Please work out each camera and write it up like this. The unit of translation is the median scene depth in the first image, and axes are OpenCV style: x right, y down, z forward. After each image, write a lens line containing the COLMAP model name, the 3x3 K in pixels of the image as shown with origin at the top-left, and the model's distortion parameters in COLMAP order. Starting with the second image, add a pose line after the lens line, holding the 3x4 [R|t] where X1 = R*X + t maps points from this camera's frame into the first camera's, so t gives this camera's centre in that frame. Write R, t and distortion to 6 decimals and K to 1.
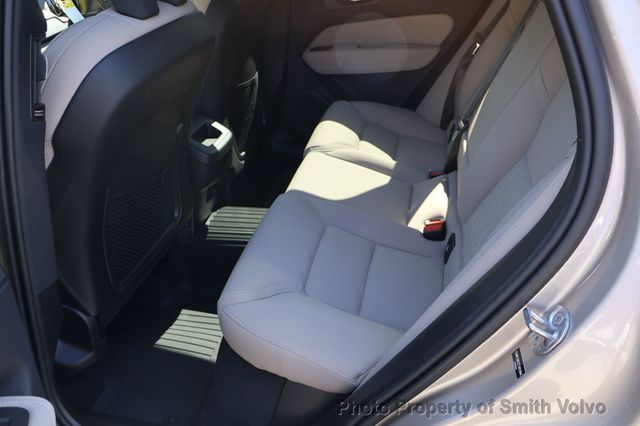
lens RADIAL K [[538.3, 0, 321.2], [0, 538.3, 215.8], [0, 0, 1]] dist [-0.023018, 0.019498]
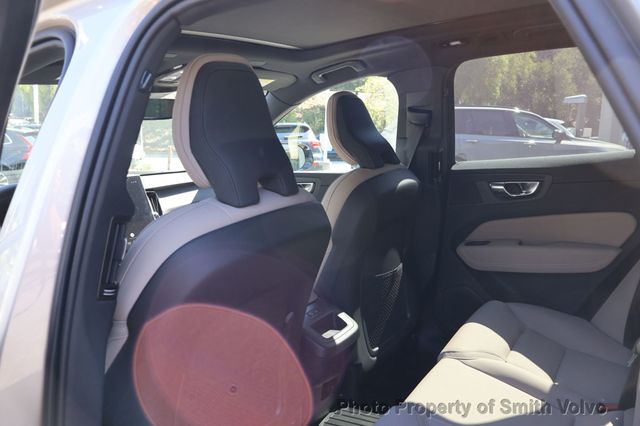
lens RADIAL K [[538.3, 0, 316.6], [0, 538.3, 210.3], [0, 0, 1]] dist [-0.023018, 0.019498]
pose [[0.936012, 0.032657, -0.350448, 0.075439], [-0.151013, 0.936645, -0.316057, -0.033977], [0.317924, 0.348755, 0.881643, 0.083887]]
